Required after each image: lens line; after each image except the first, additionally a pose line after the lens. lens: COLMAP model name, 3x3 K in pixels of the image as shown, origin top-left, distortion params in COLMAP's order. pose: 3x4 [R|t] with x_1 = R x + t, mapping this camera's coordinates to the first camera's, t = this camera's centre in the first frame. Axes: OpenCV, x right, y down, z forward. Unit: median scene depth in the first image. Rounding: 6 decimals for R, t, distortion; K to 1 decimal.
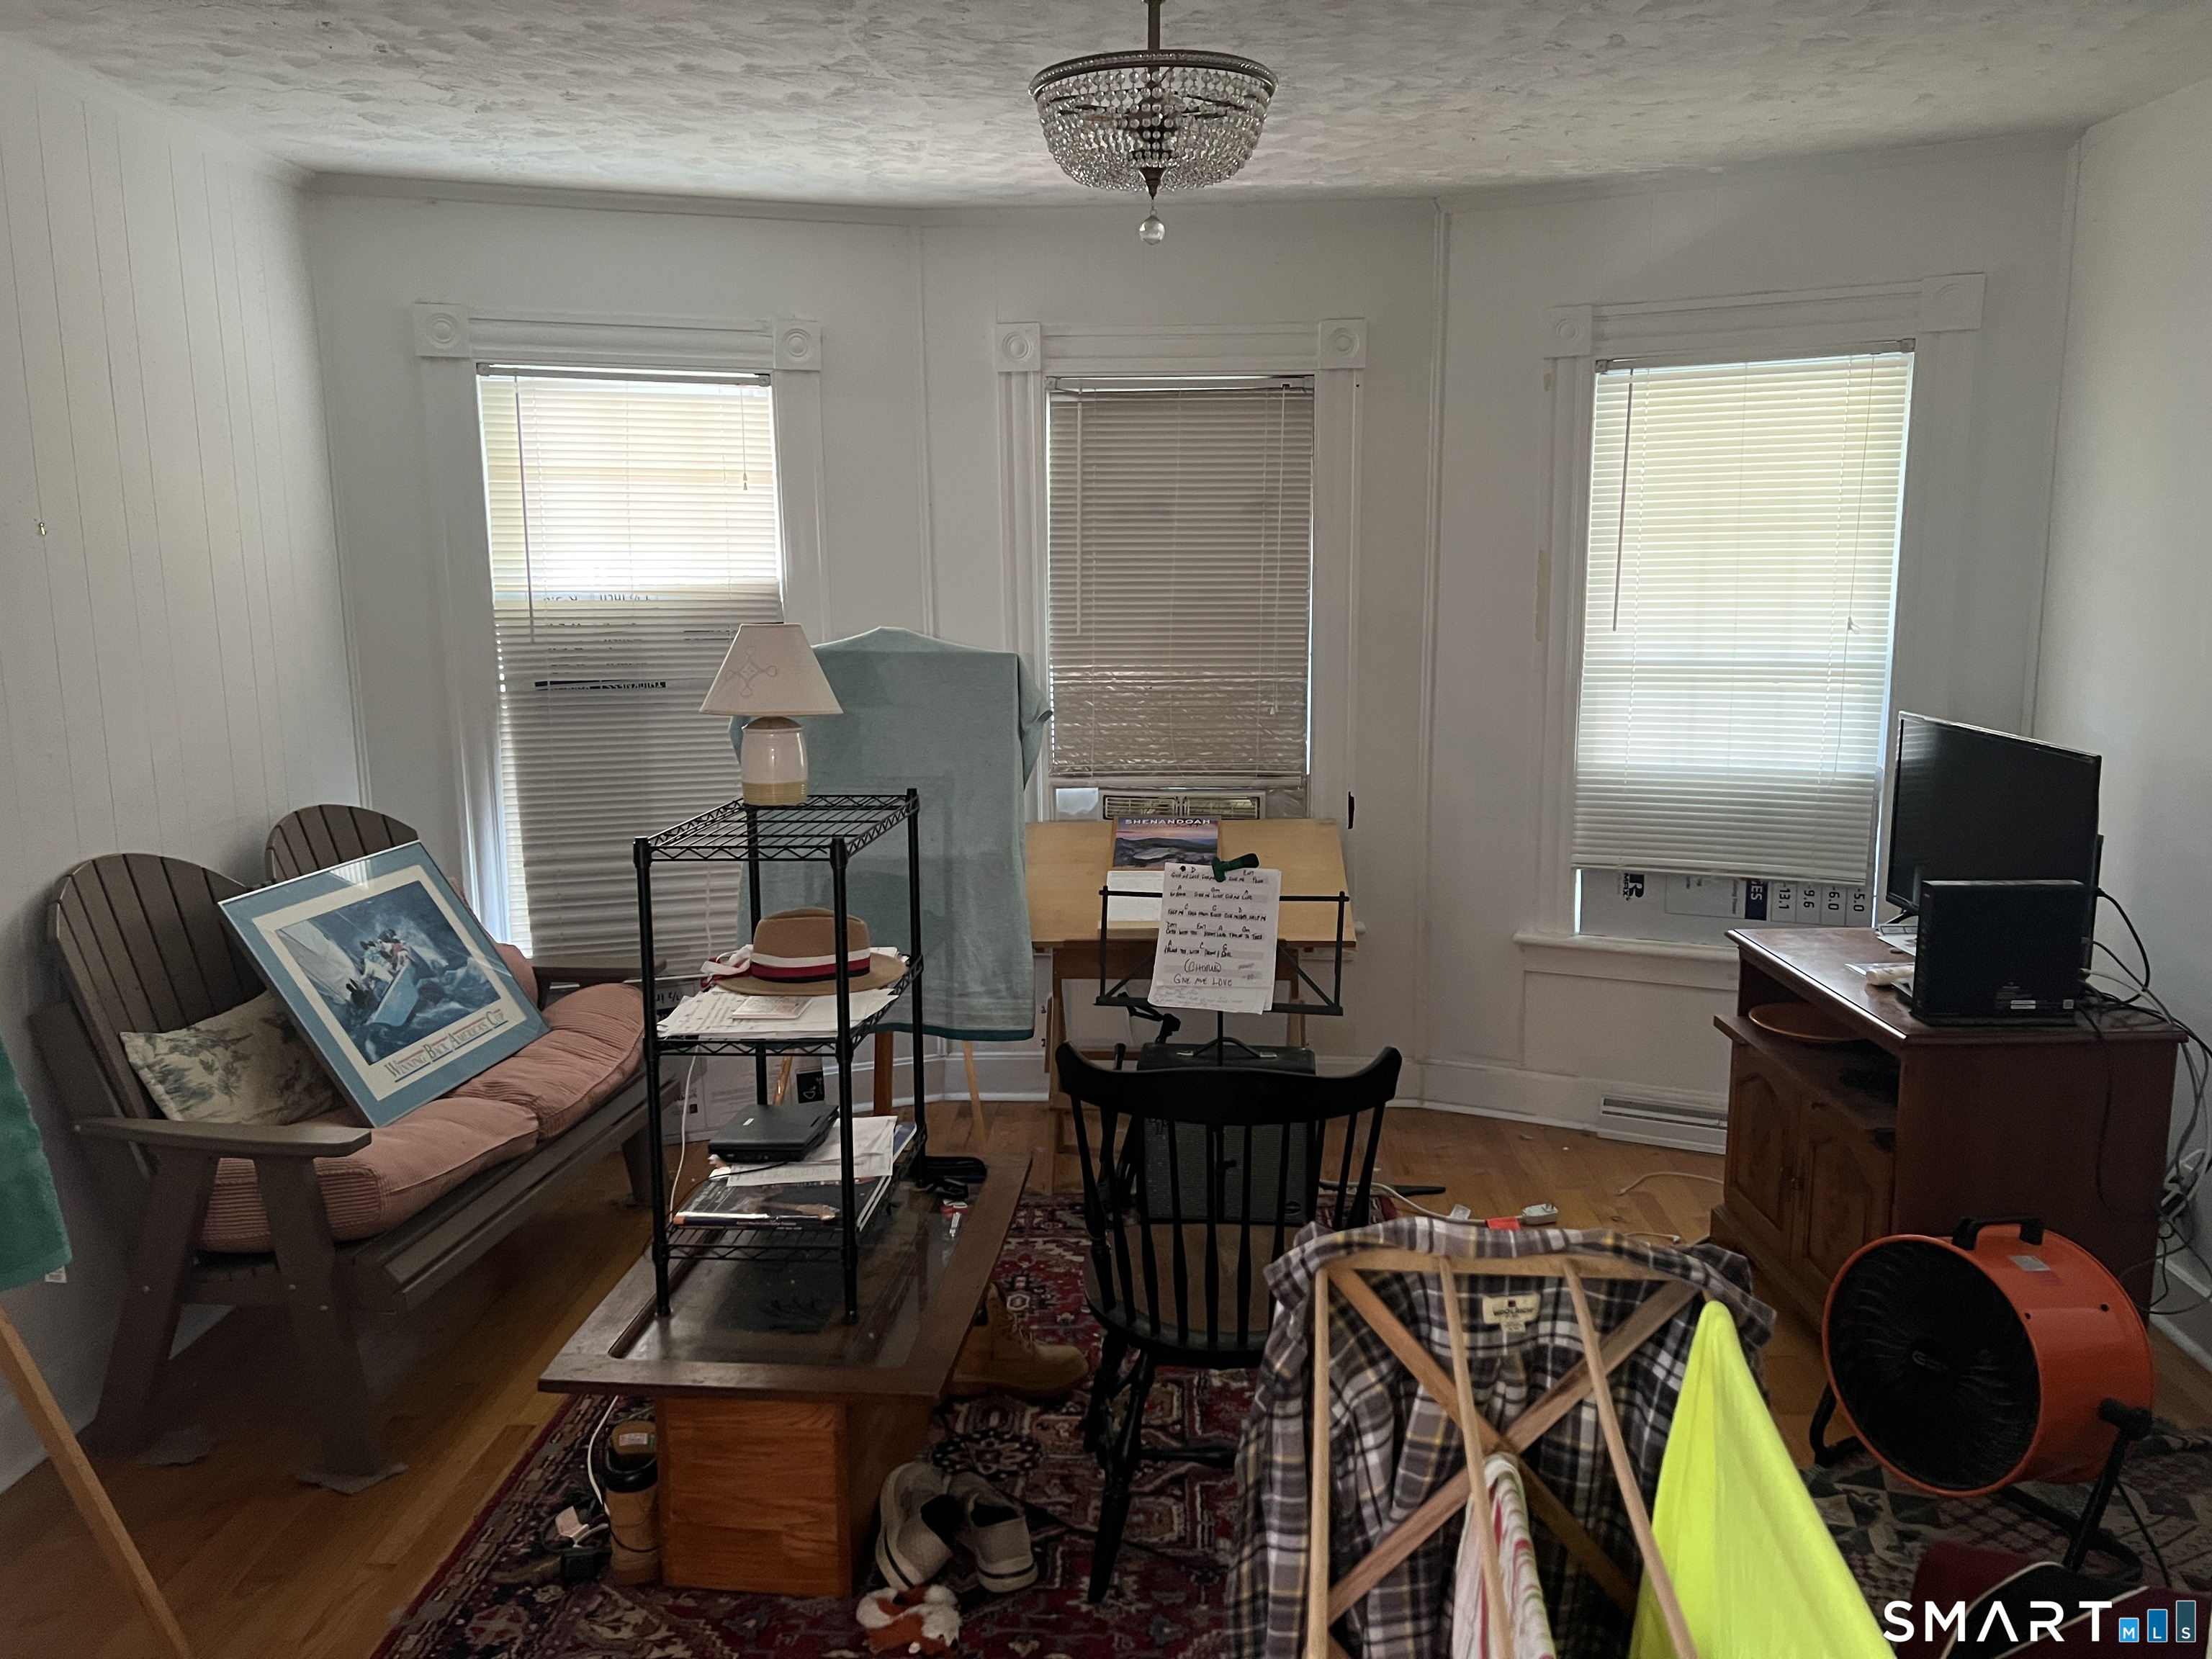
lens RADIAL K [[1650.7, 0, 1108.8], [0, 1650.7, 819.0], [0, 0, 1]] dist [0.011163, -0.008526]
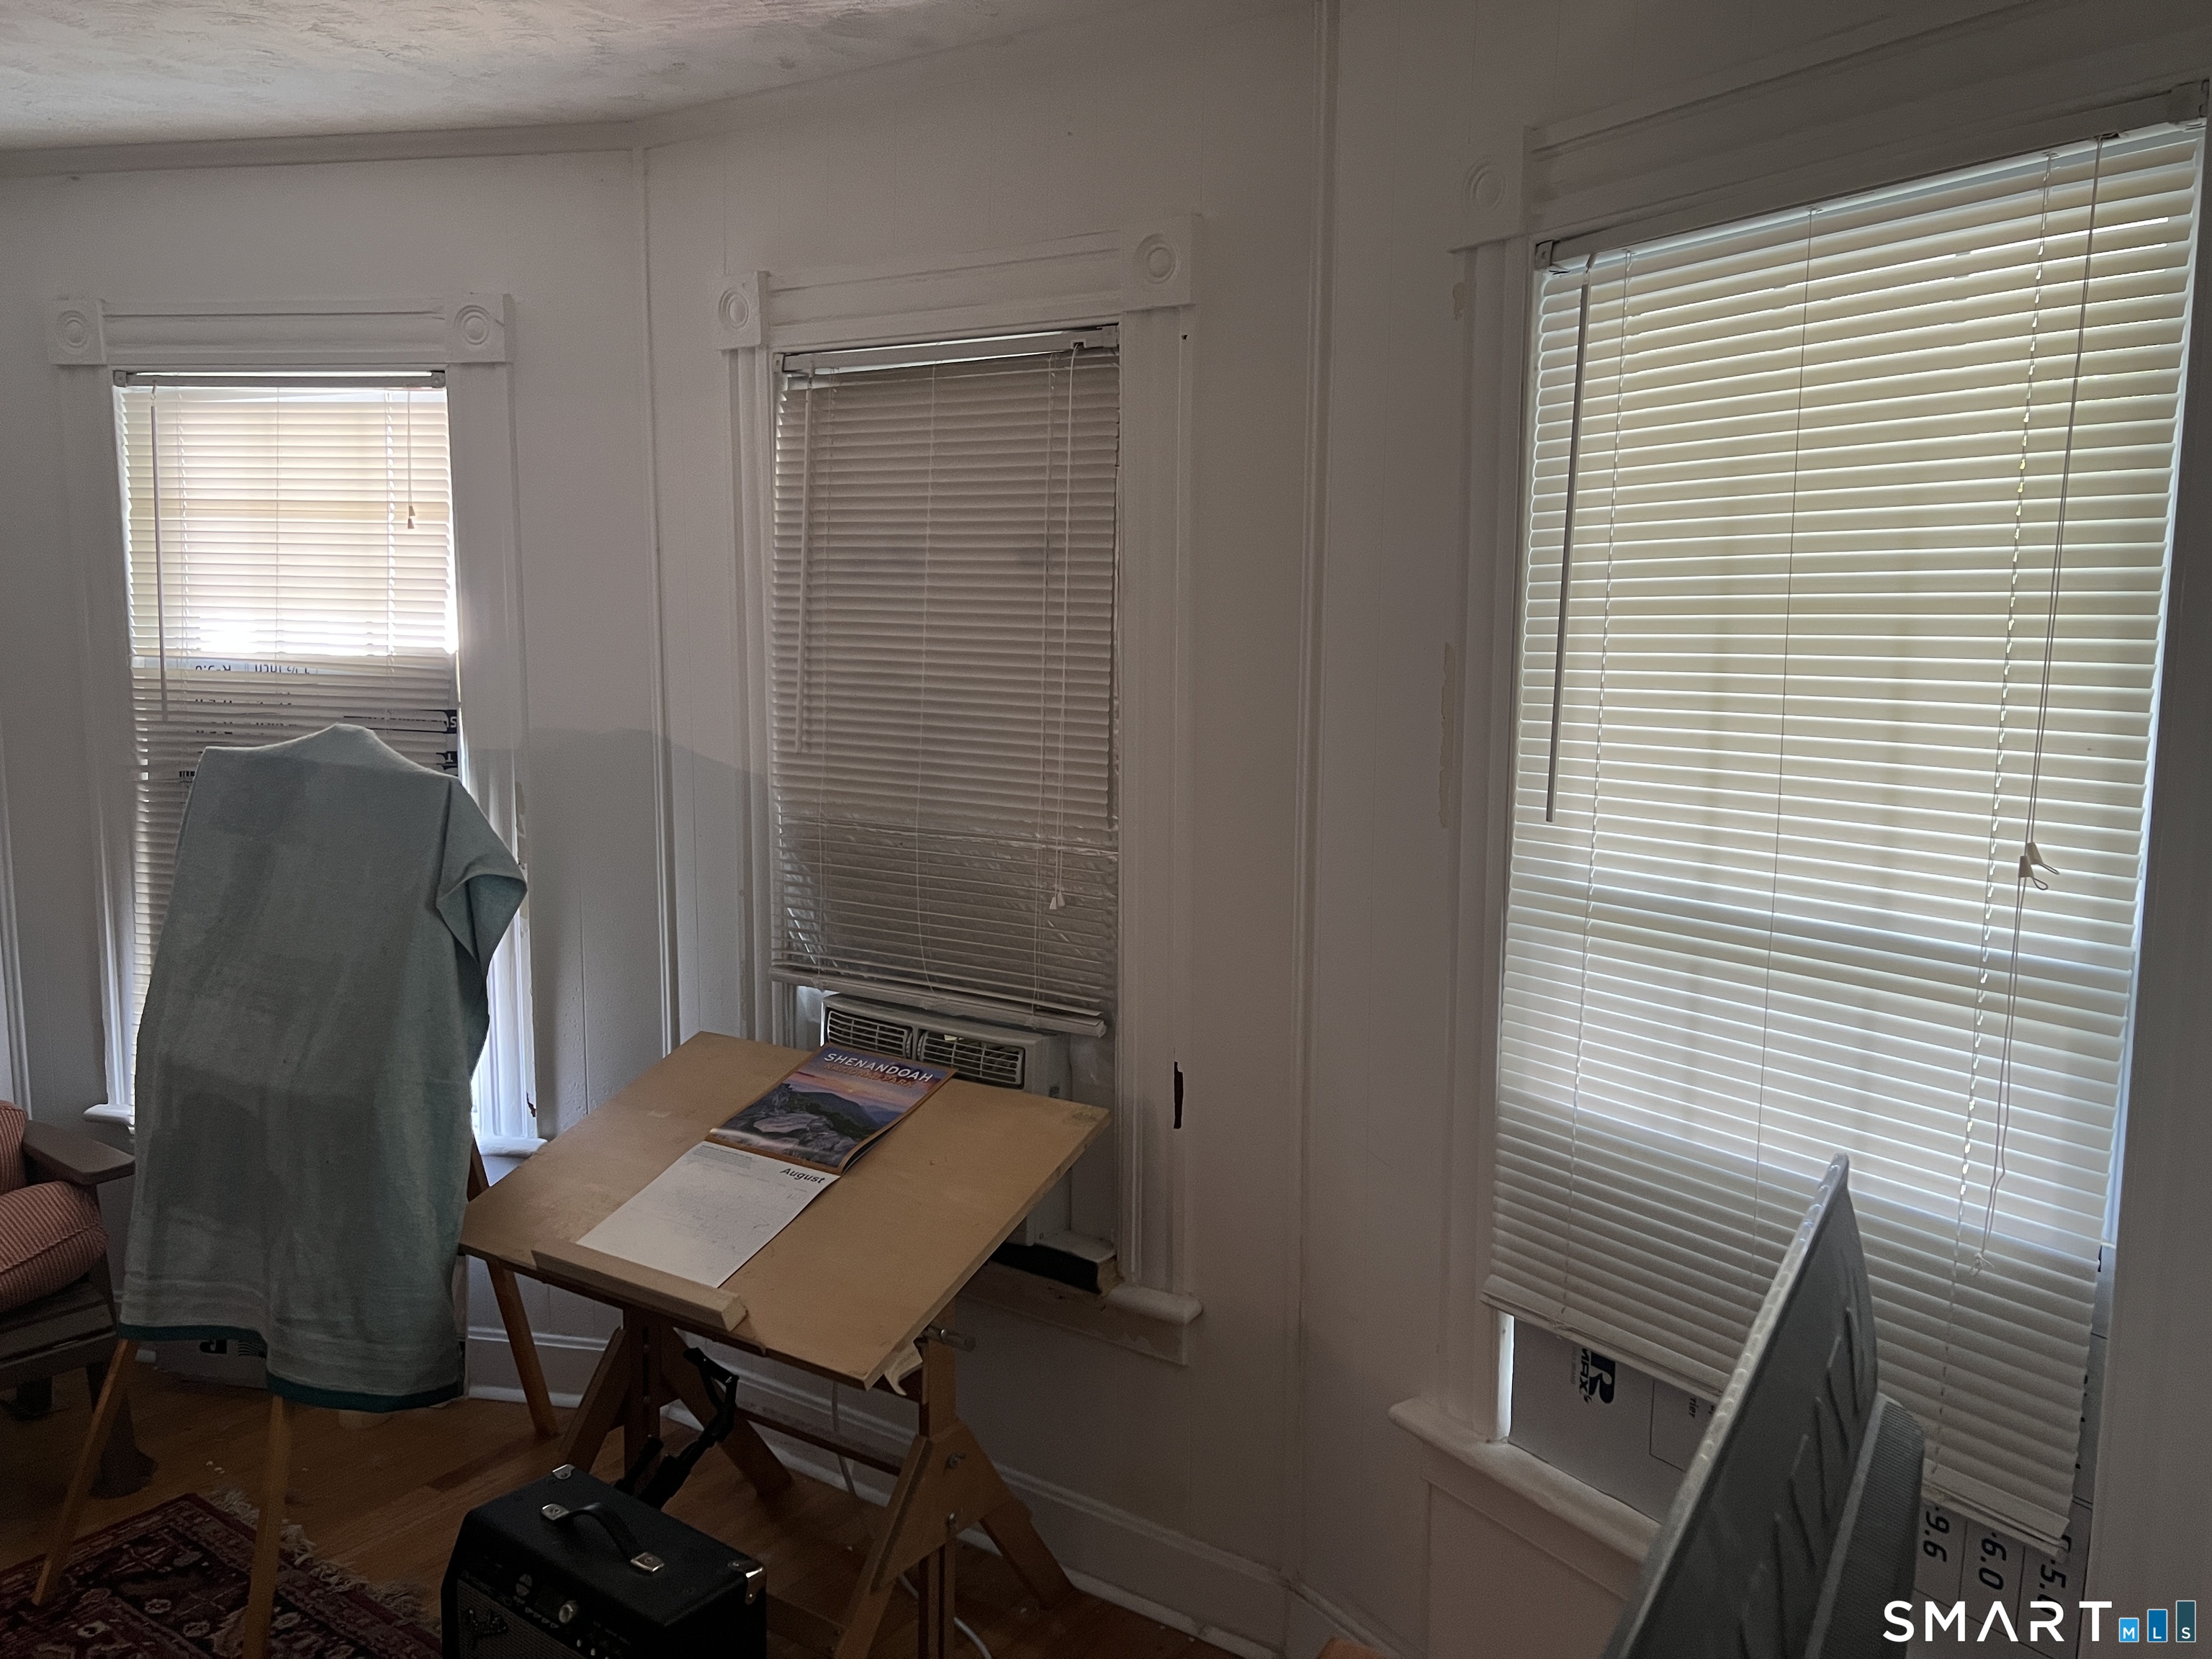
lens RADIAL K [[1650.7, 0, 1108.8], [0, 1650.7, 819.0], [0, 0, 1]] dist [0.011163, -0.008526]
pose [[0.862009, 0.083050, -0.500043, 0.430200], [-0.103702, 0.994515, -0.013594, -0.095314], [0.496172, 0.063574, 0.865894, 0.536597]]
